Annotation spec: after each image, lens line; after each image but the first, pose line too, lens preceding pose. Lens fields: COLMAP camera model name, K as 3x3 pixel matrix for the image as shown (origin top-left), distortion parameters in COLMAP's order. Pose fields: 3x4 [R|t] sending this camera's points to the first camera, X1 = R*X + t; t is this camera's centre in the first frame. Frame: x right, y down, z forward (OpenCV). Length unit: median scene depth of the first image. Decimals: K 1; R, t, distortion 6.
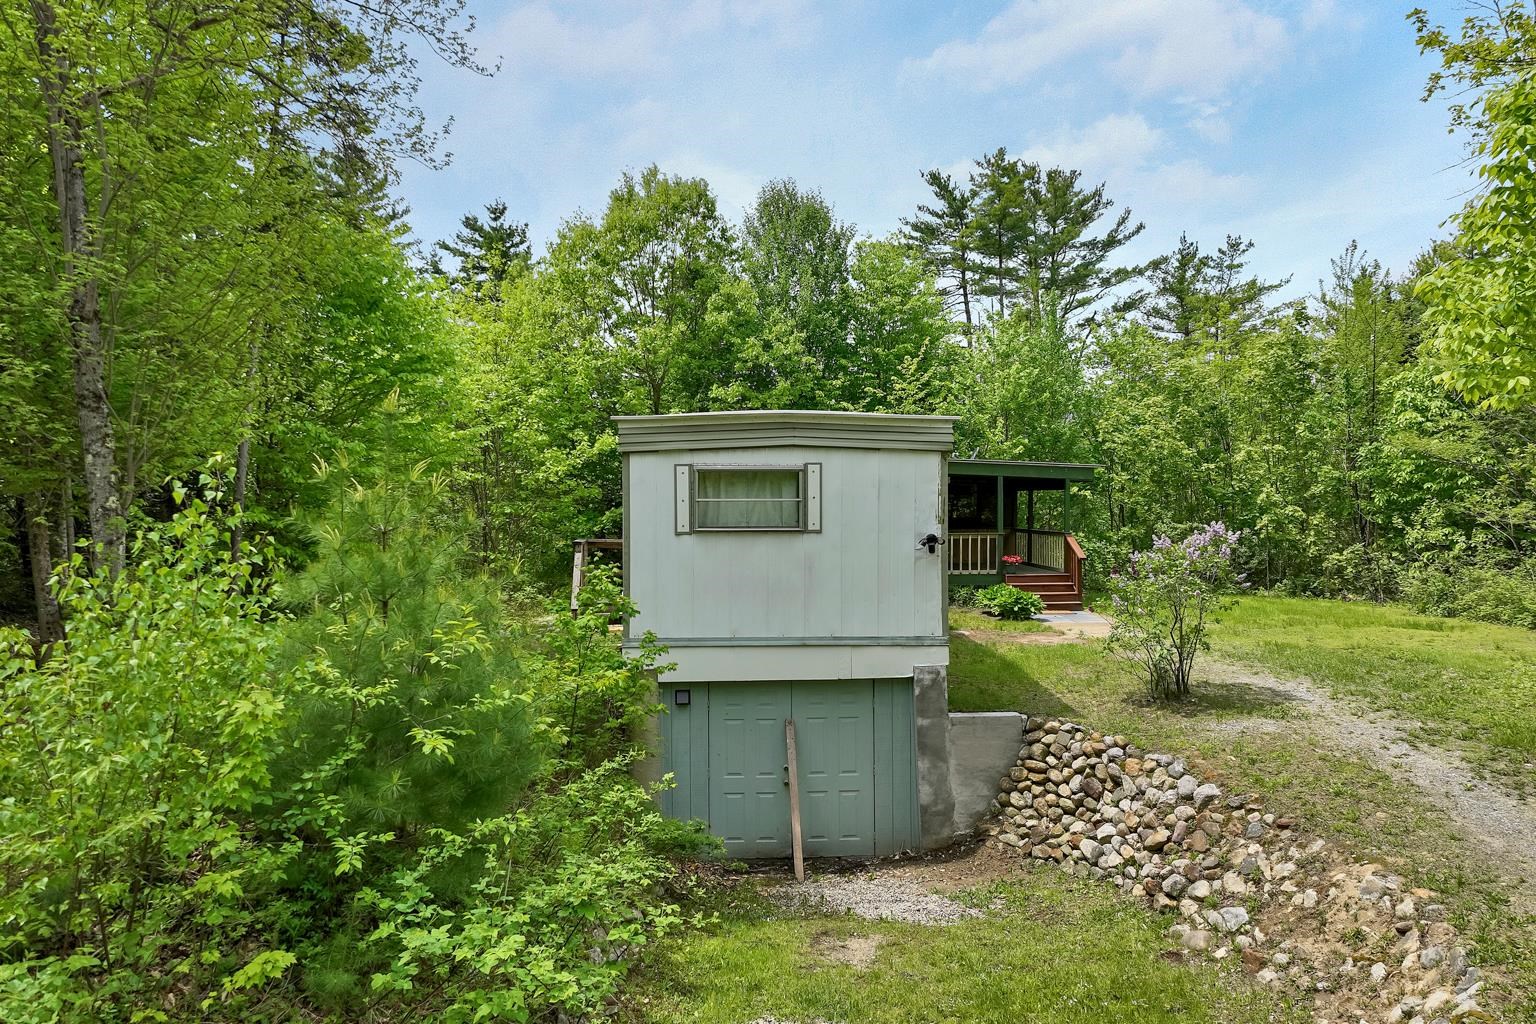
lens RADIAL K [[1087.9, 0, 769.7], [0, 1087.9, 507.5], [0, 0, 1]] dist [-0.000649, 0.006663]
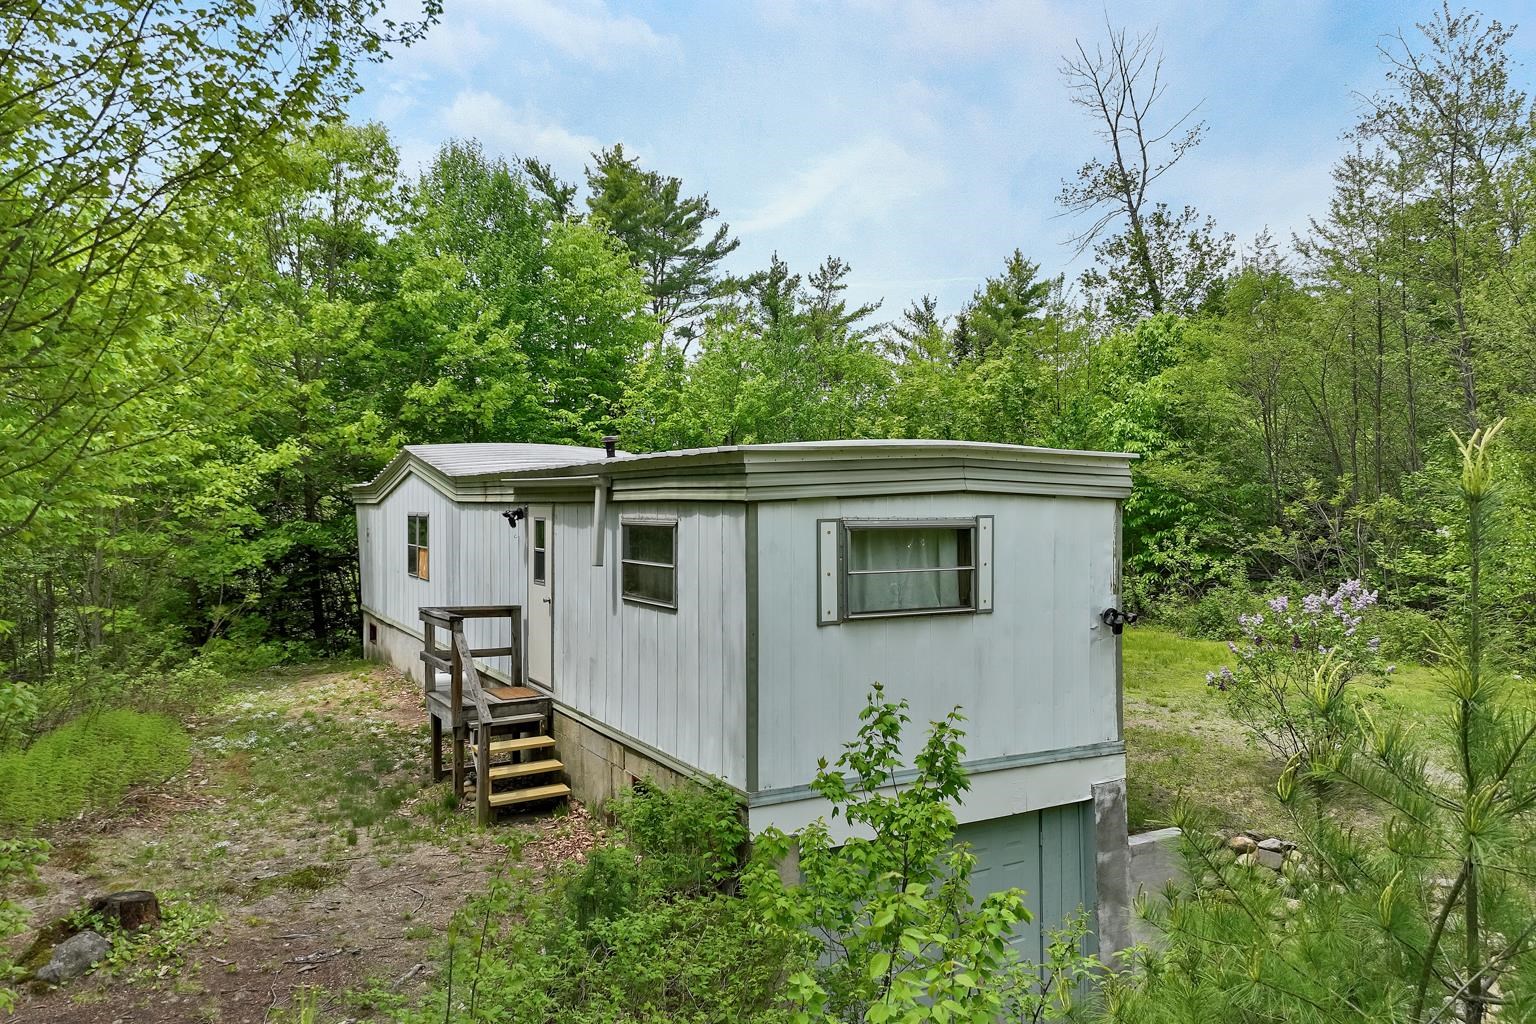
lens RADIAL K [[1087.9, 0, 769.7], [0, 1087.9, 507.5], [0, 0, 1]] dist [-0.000649, 0.006663]
pose [[0.897959, -0.000992, 0.440077, -0.399154], [0.002433, 0.999993, -0.002712, -0.044619], [-0.440071, 0.003506, 0.897956, 0.419571]]
